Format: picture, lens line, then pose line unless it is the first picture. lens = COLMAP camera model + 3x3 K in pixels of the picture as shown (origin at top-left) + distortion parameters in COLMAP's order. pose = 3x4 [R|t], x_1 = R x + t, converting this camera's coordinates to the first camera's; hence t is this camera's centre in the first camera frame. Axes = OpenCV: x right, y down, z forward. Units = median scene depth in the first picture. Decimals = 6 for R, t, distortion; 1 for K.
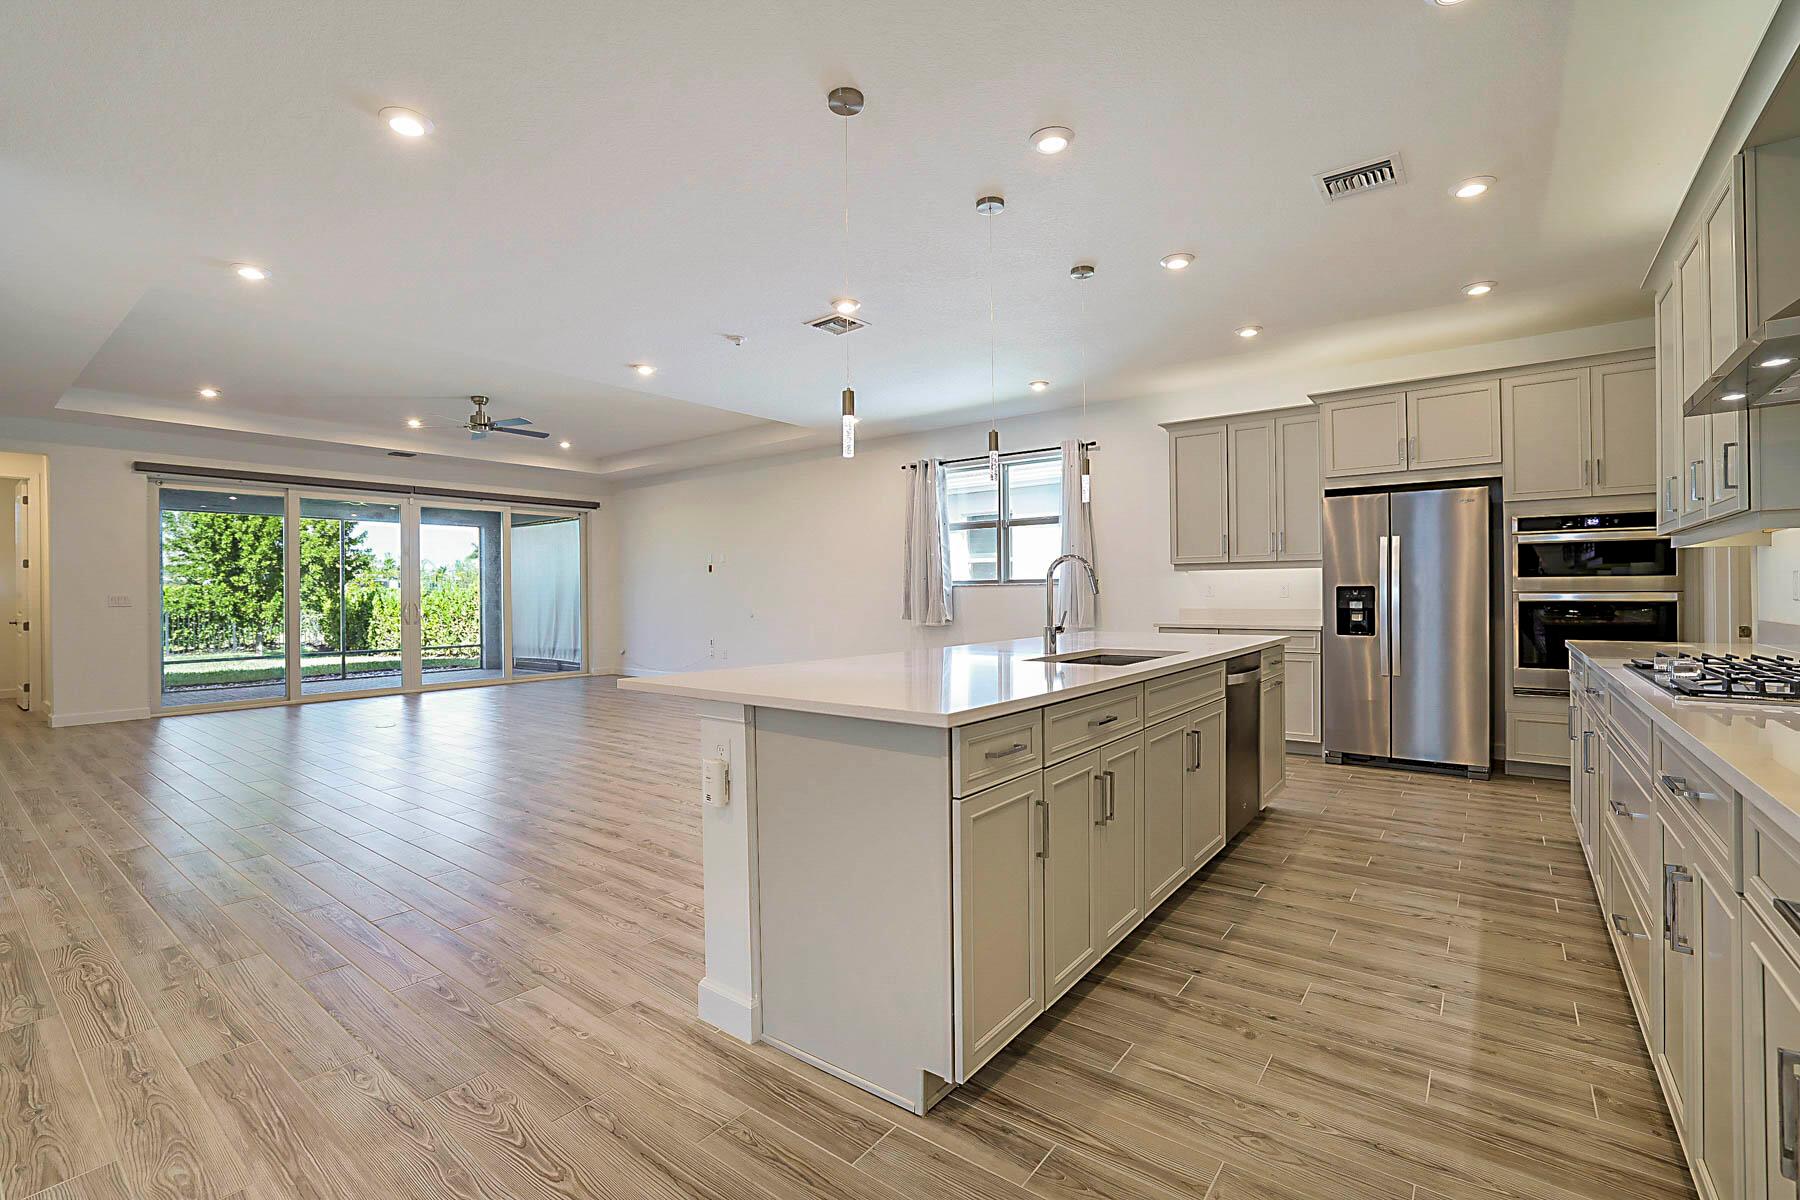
lens RADIAL K [[797.3, 0, 904.2], [0, 797.3, 590.2], [0, 0, 1]] dist [-0.031973, 0.010351]
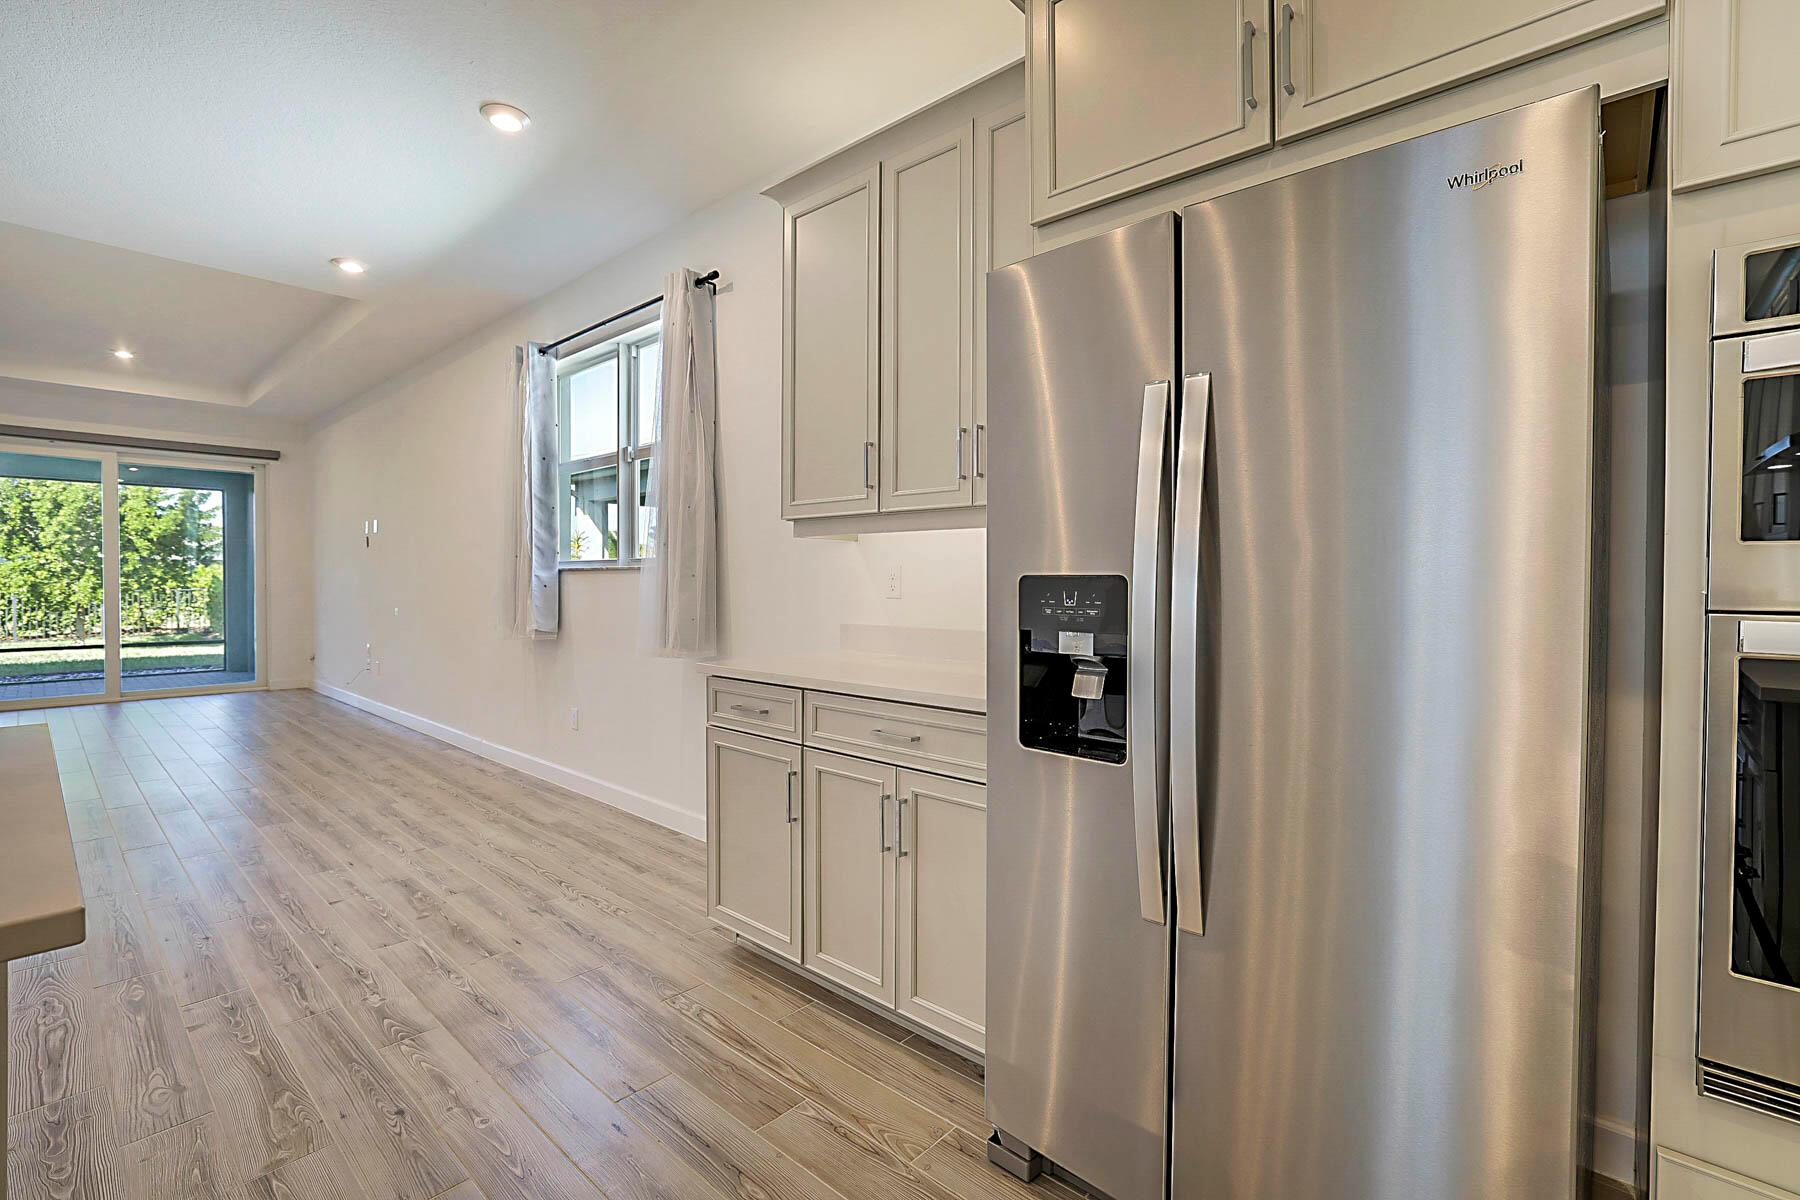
lens RADIAL K [[815.2, 0, 901.9], [0, 815.2, 587.6], [0, 0, 1]] dist [-0.021151, 0.000489]
pose [[0.996933, 0.016923, -0.076403, 0.608792], [-0.016409, 0.999838, 0.007343, -0.001890], [0.076515, -0.006067, 0.997050, 0.815292]]
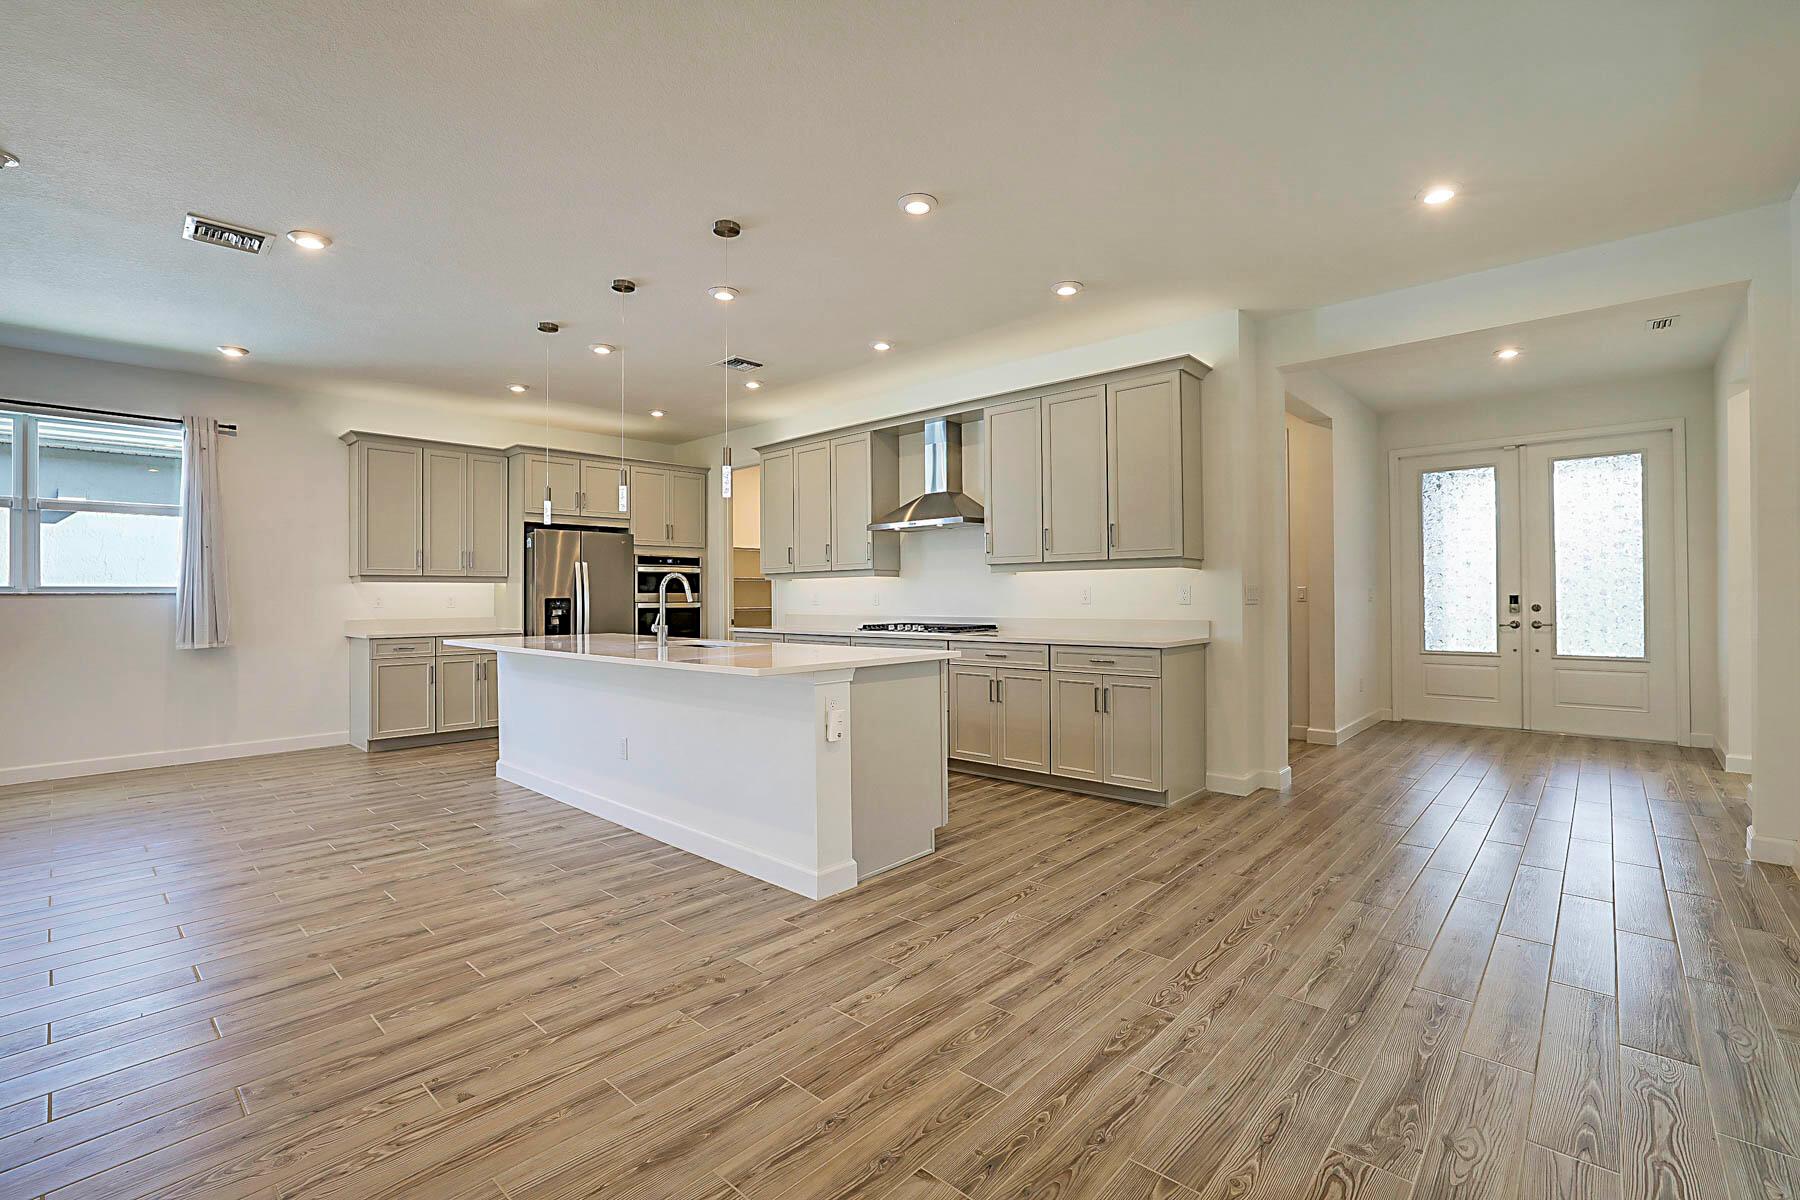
lens RADIAL K [[797.3, 0, 894.5], [0, 797.3, 598.7], [0, 0, 1]] dist [-0.031973, 0.010351]
pose [[0.087980, 0.004703, 0.996111, -0.812469], [0.002677, 0.999984, -0.004958, 0.004789], [-0.996119, 0.003102, 0.087966, 0.359907]]
